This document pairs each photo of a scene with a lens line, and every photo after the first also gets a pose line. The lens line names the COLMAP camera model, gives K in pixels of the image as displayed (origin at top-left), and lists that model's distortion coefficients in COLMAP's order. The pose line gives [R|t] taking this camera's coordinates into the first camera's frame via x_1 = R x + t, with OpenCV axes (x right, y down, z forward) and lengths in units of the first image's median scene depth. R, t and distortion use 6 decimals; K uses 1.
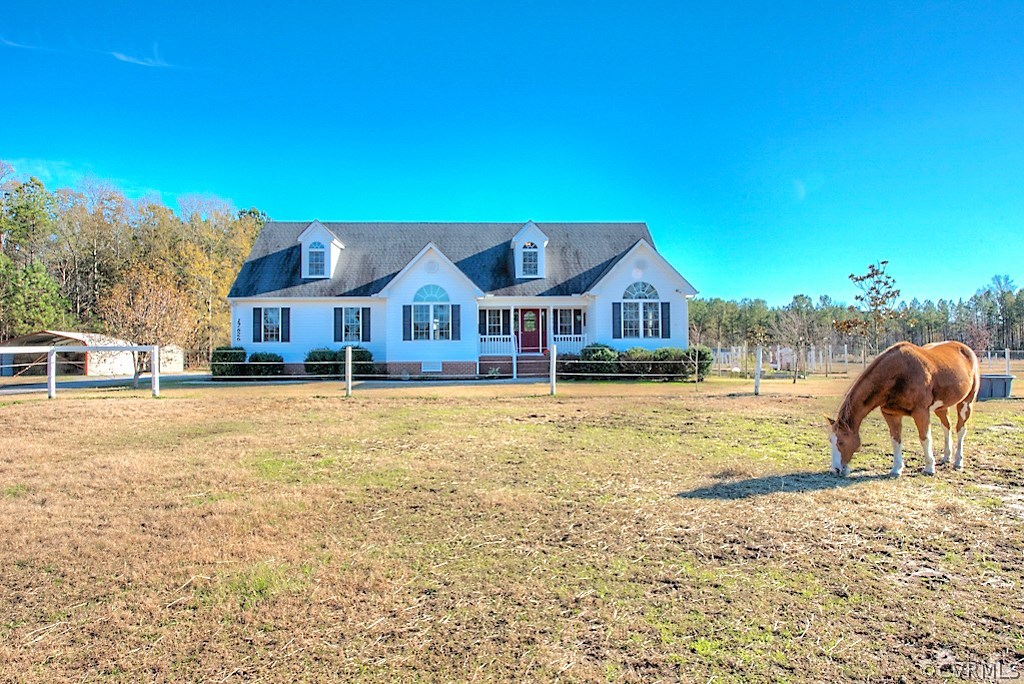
lens RADIAL K [[709.2, 0, 512.0], [0, 709.2, 342.0], [0, 0, 1]] dist [0.000200, 0.000051]
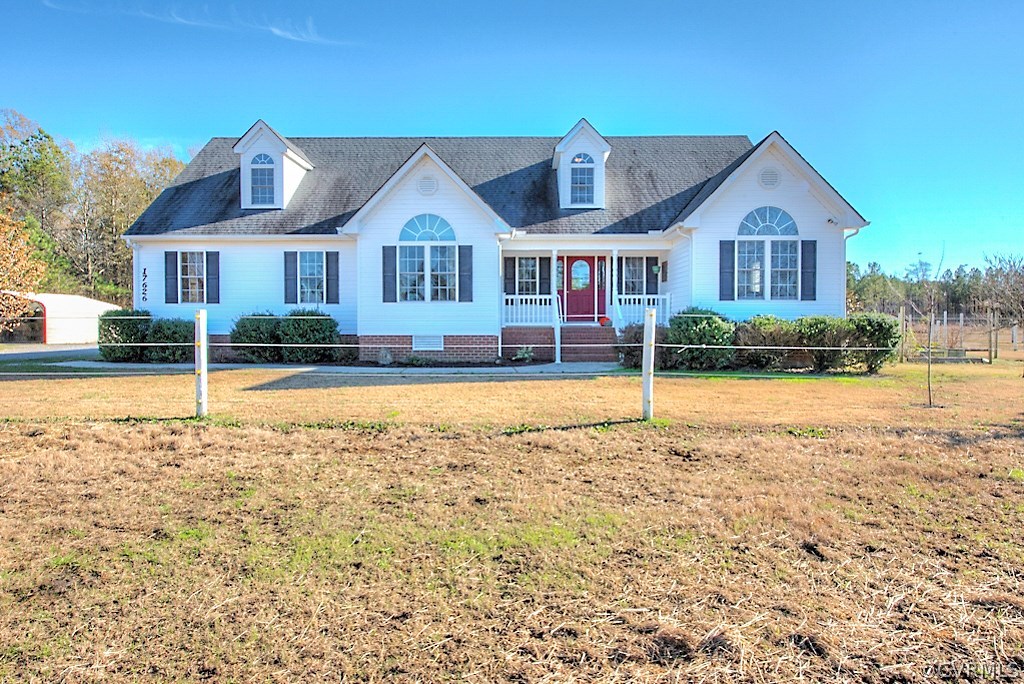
lens RADIAL K [[655.8, 0, 512.0], [0, 655.8, 342.0], [0, 0, 1]] dist [0.000464, 0.000204]
pose [[0.998318, 0.008833, -0.057294, -0.003305], [-0.005915, 0.998686, 0.050902, 0.003096], [0.057668, -0.050477, 0.997059, 0.393235]]
